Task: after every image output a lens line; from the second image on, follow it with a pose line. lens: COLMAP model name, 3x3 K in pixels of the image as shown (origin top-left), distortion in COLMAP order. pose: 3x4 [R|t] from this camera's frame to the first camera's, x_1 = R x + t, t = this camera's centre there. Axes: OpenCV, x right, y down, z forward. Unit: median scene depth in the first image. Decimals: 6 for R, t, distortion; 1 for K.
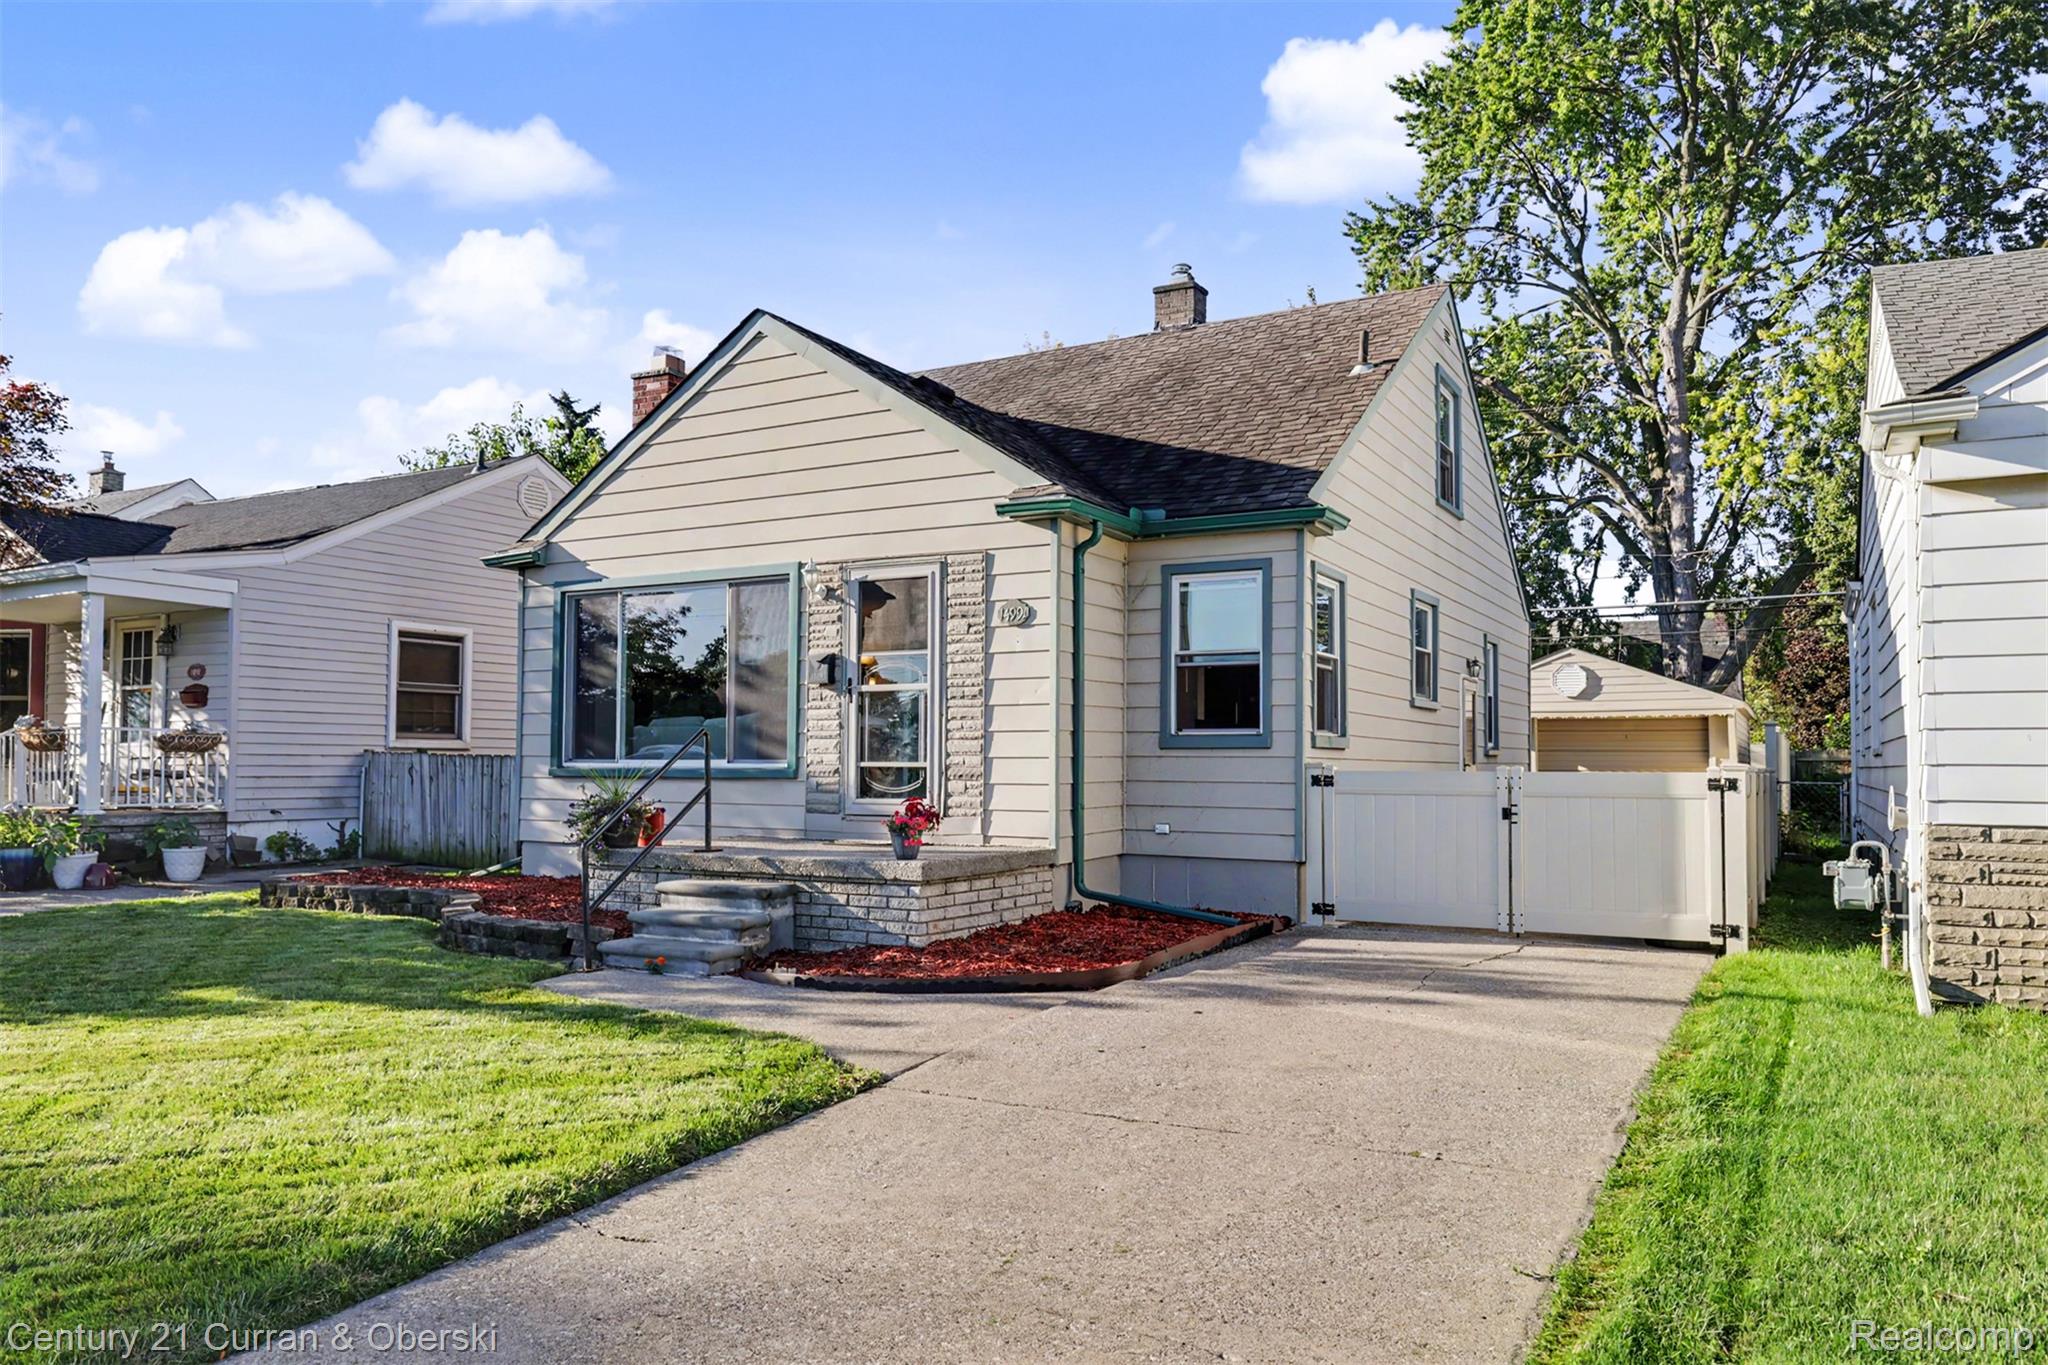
lens RADIAL K [[1401.6, 0, 1046.9], [0, 1401.6, 703.7], [0, 0, 1]] dist [0.000751, -0.001049]
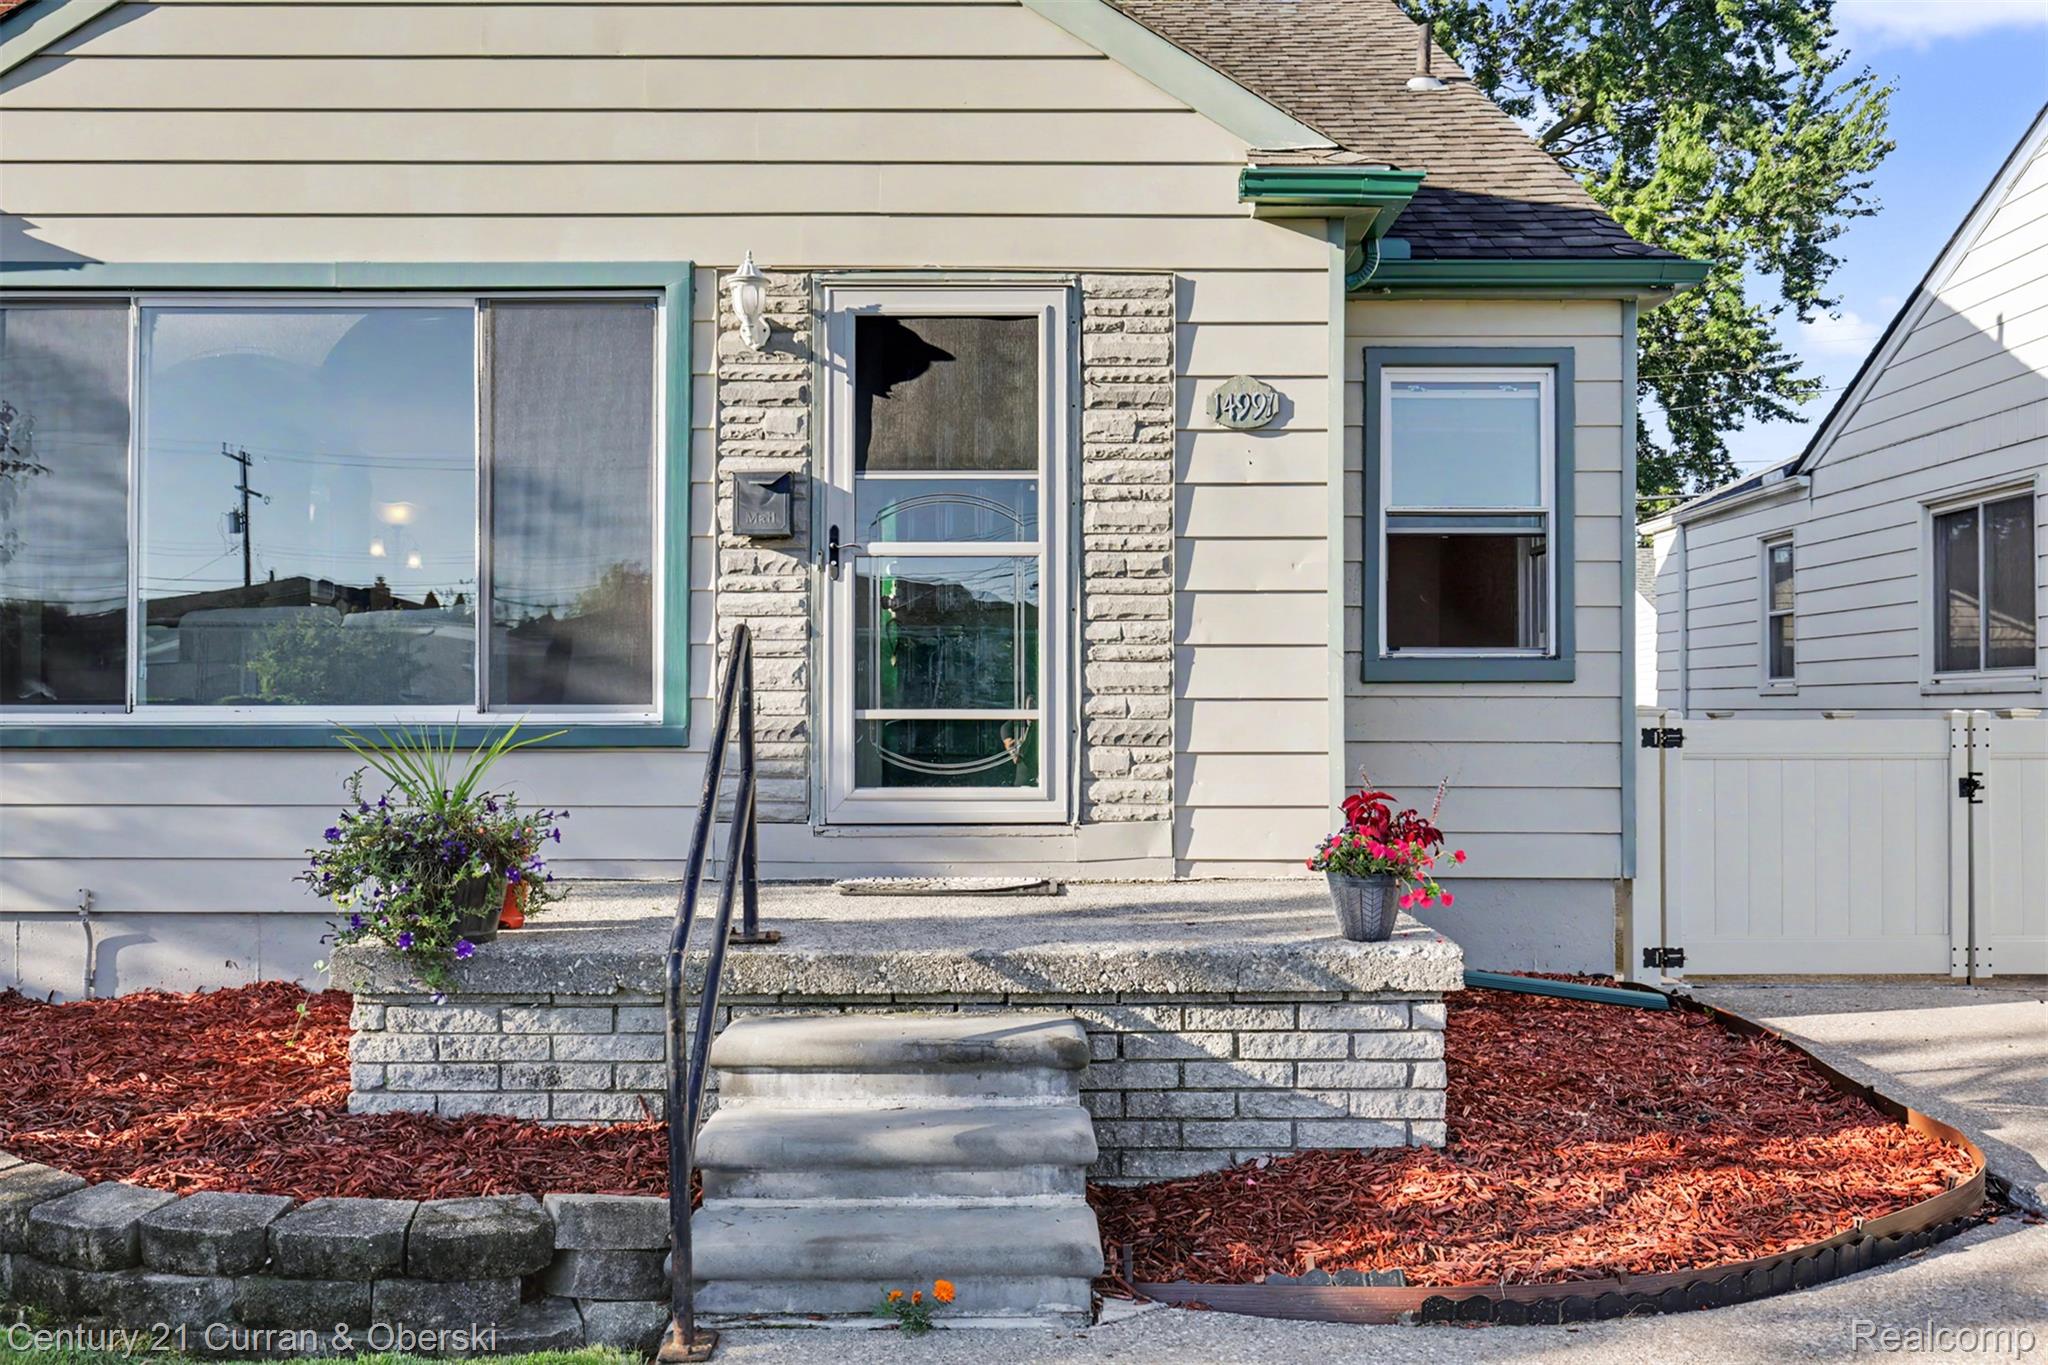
lens RADIAL K [[1691.2, 0, 1028.1], [0, 1691.2, 678.6], [0, 0, 1]] dist [0.005560, -0.009556]
pose [[0.874803, 0.004147, 0.484460, -0.366565], [-0.016835, 0.999620, 0.021843, 0.019115], [-0.484186, -0.027265, 0.874540, 0.504461]]
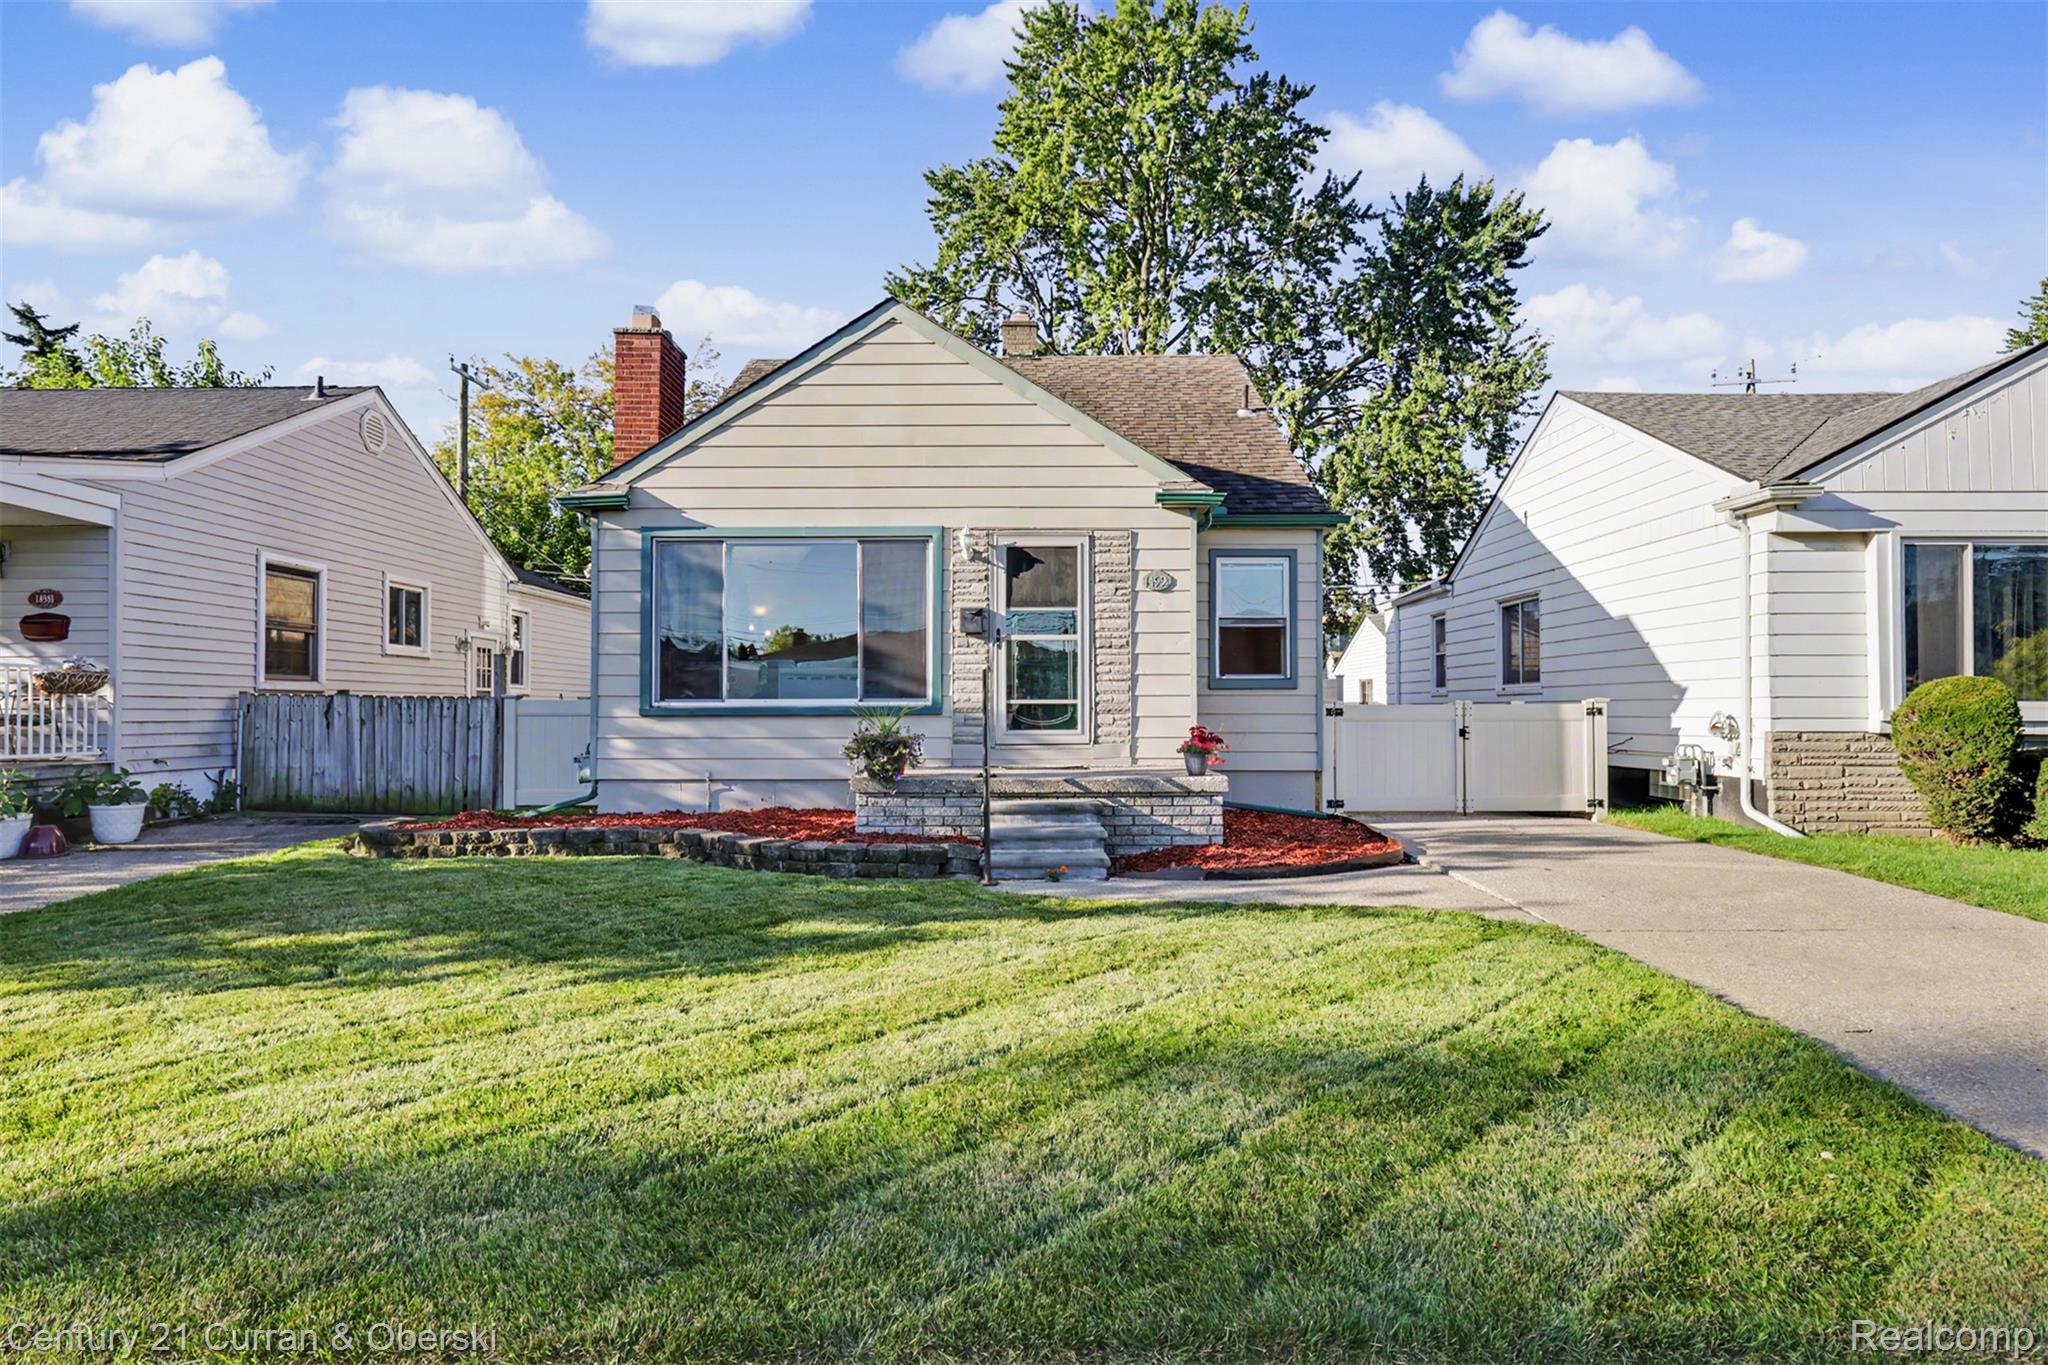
lens RADIAL K [[1125.5, 0, 1031.5], [0, 1125.5, 681.2], [0, 0, 1]] dist [0.007026, -0.002202]
pose [[0.874733, 0.005865, 0.484569, -0.596790], [-0.014603, 0.999792, 0.014260, 0.012565], [-0.484384, -0.019550, 0.874637, 0.165571]]
